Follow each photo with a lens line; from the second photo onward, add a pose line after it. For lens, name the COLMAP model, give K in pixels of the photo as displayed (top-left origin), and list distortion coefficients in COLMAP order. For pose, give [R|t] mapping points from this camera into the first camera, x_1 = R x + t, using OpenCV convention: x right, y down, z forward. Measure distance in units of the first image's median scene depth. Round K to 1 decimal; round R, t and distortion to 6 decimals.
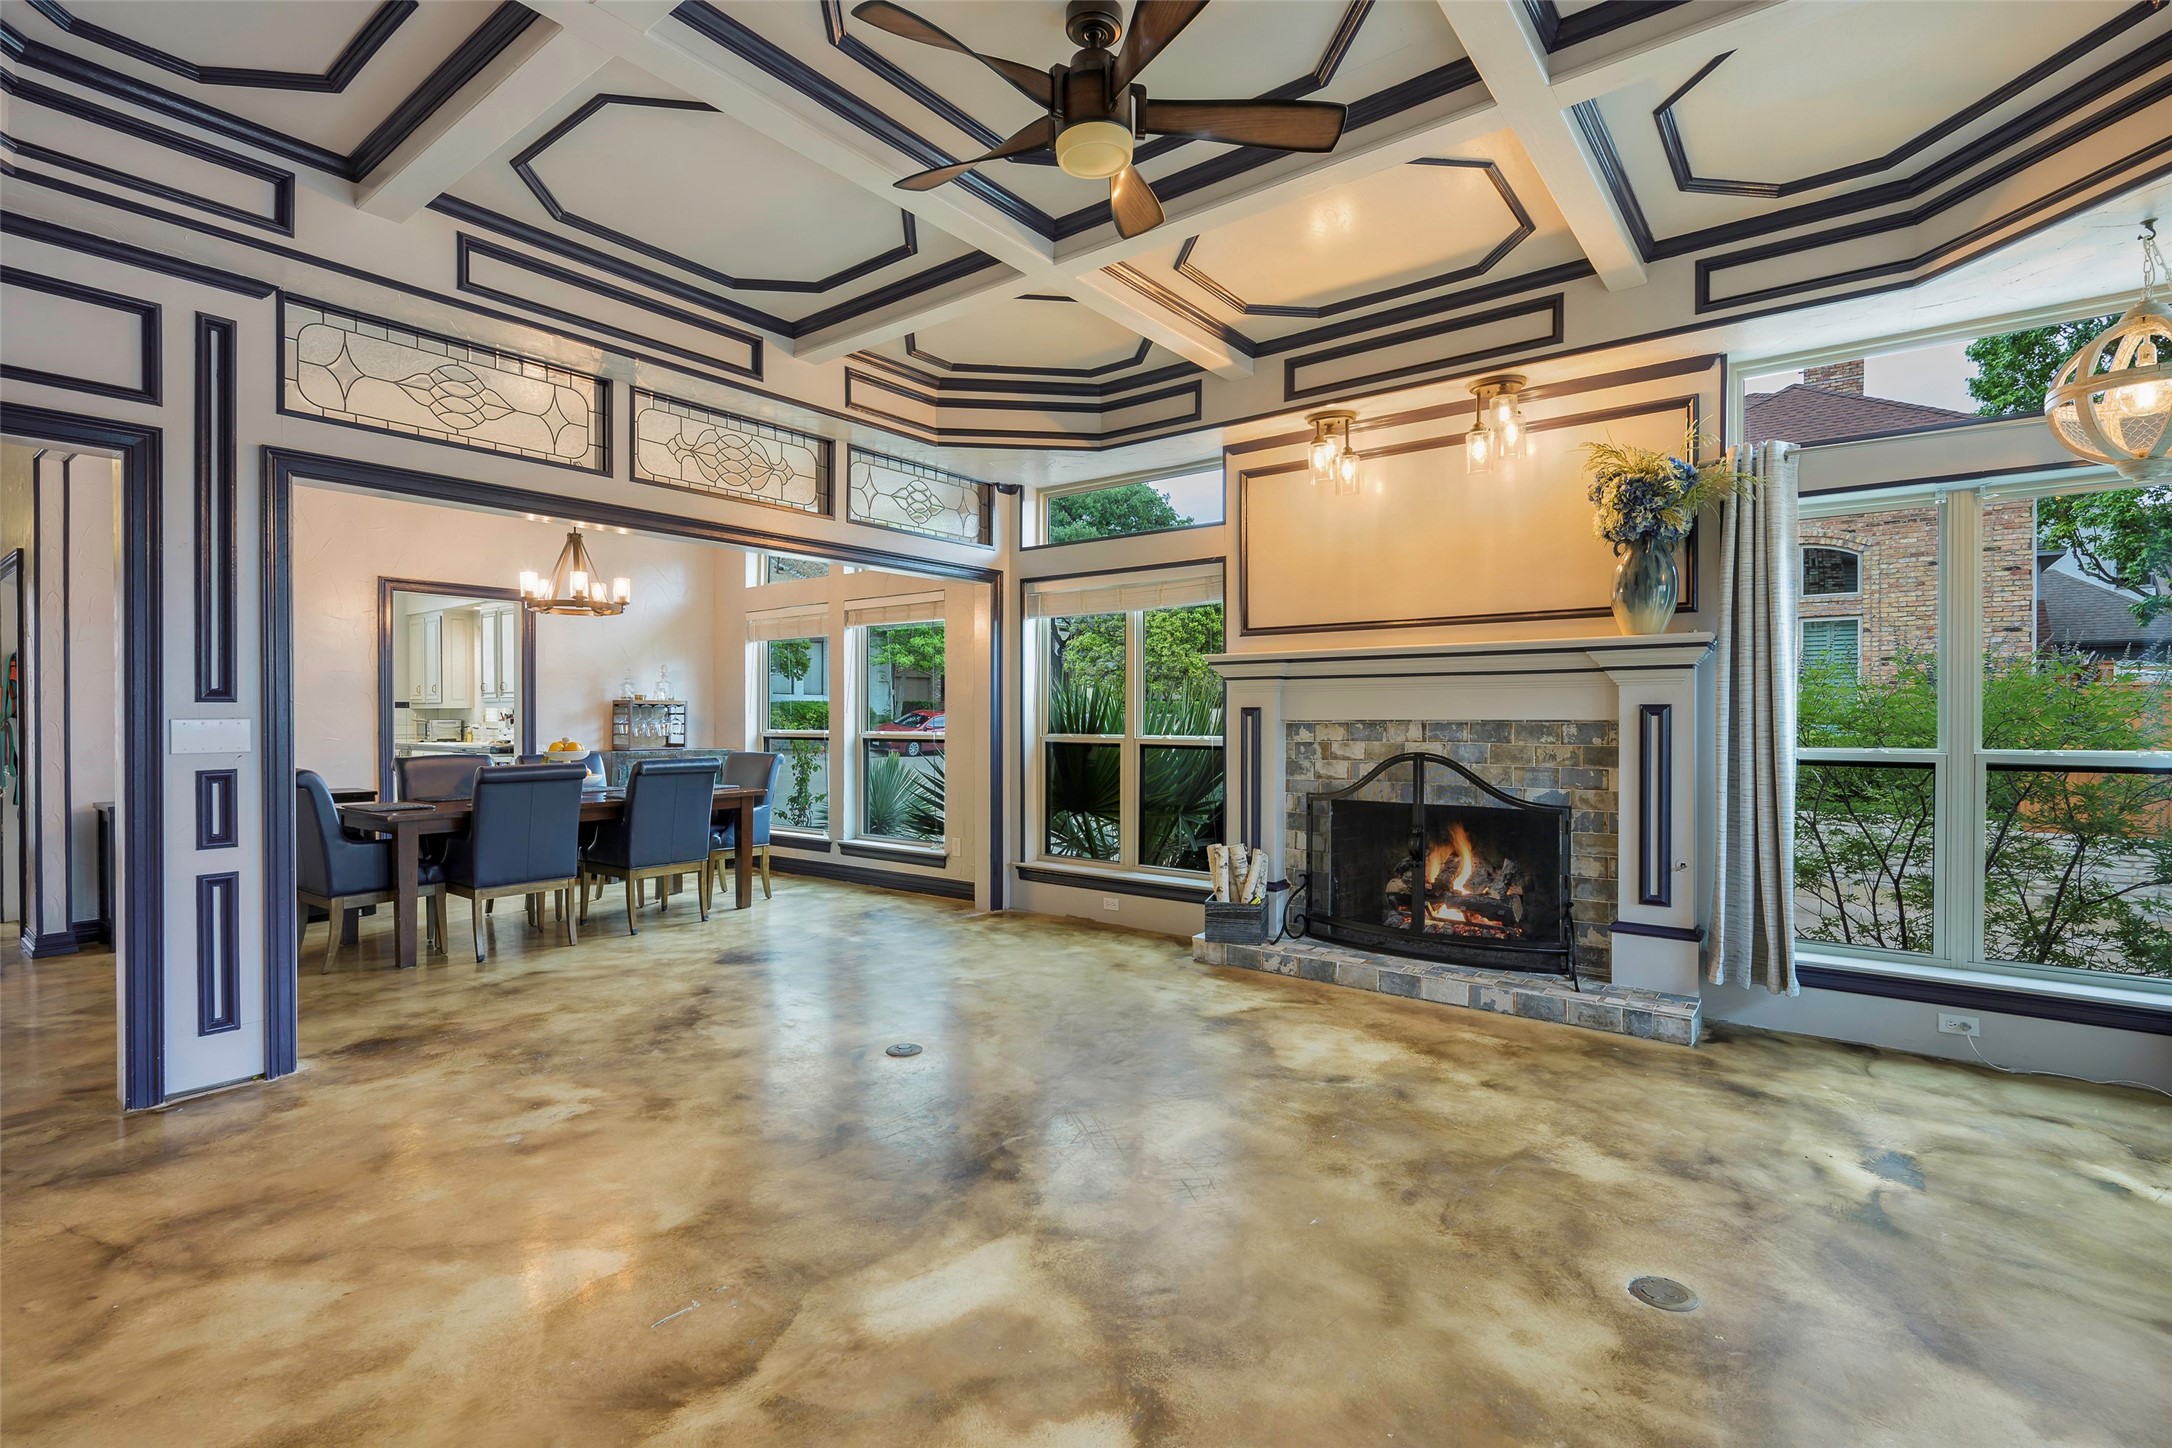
lens RADIAL K [[977.5, 0, 1120.7], [0, 977.5, 724.6], [0, 0, 1]] dist [0.001831, 0.000154]
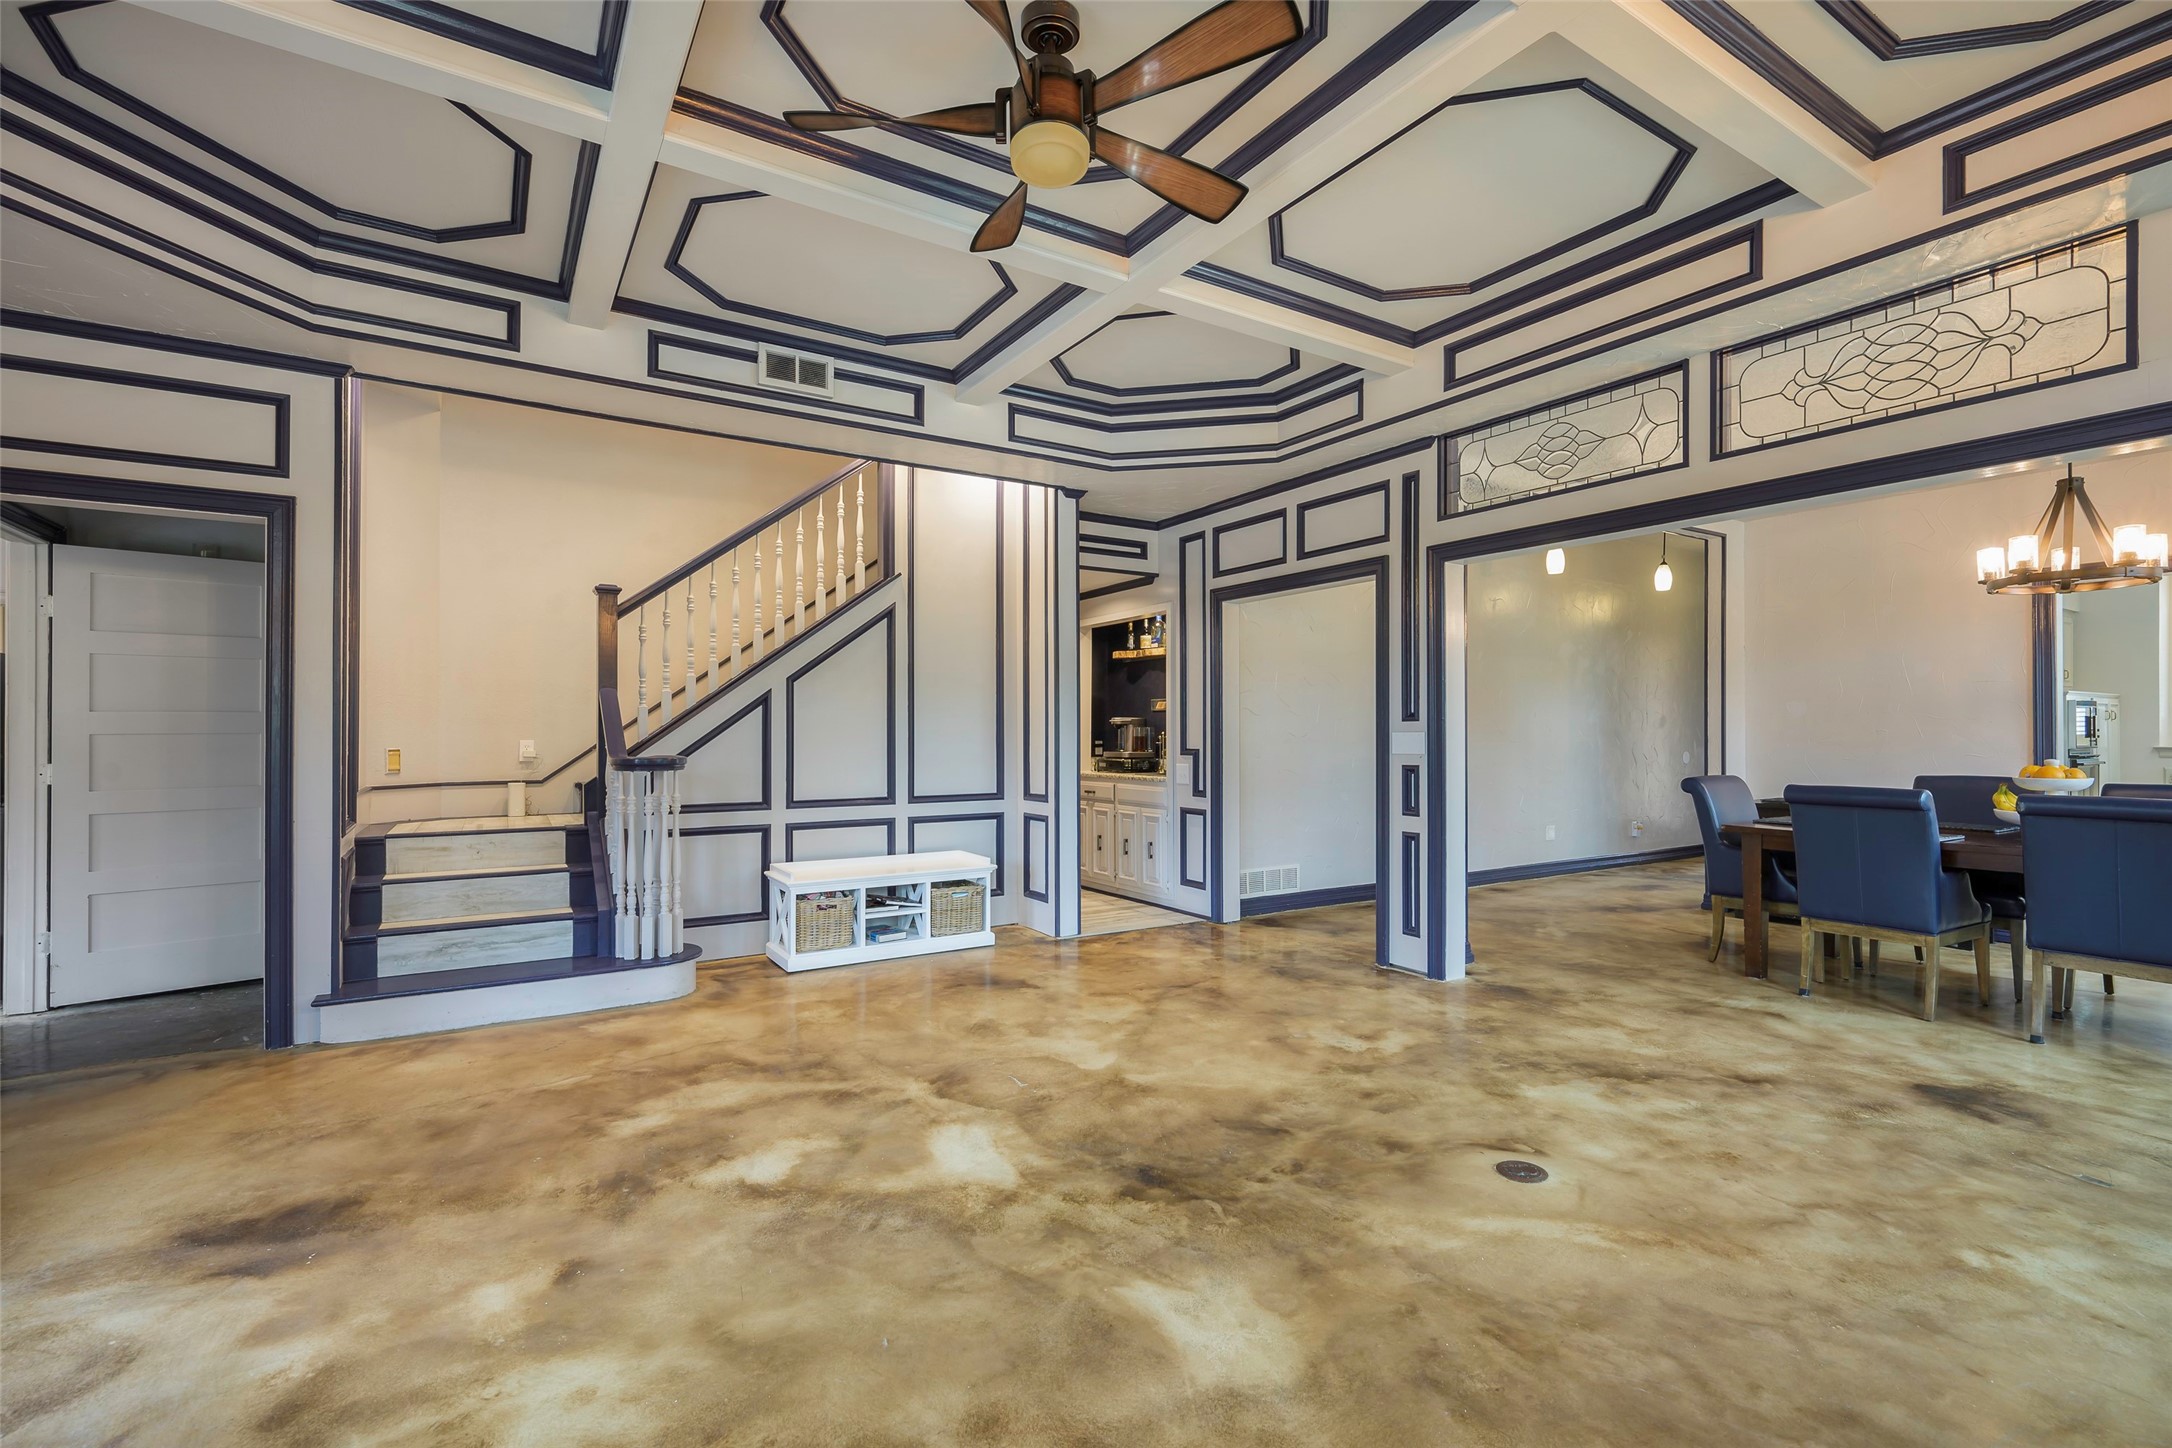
lens RADIAL K [[977.5, 0, 1120.7], [0, 977.5, 724.6], [0, 0, 1]] dist [0.001831, 0.000154]
pose [[-0.348029, -0.004566, -0.937473, 0.724659], [-0.007829, 0.999967, -0.001964, -0.011417], [0.937451, 0.006656, -0.348053, 1.175451]]
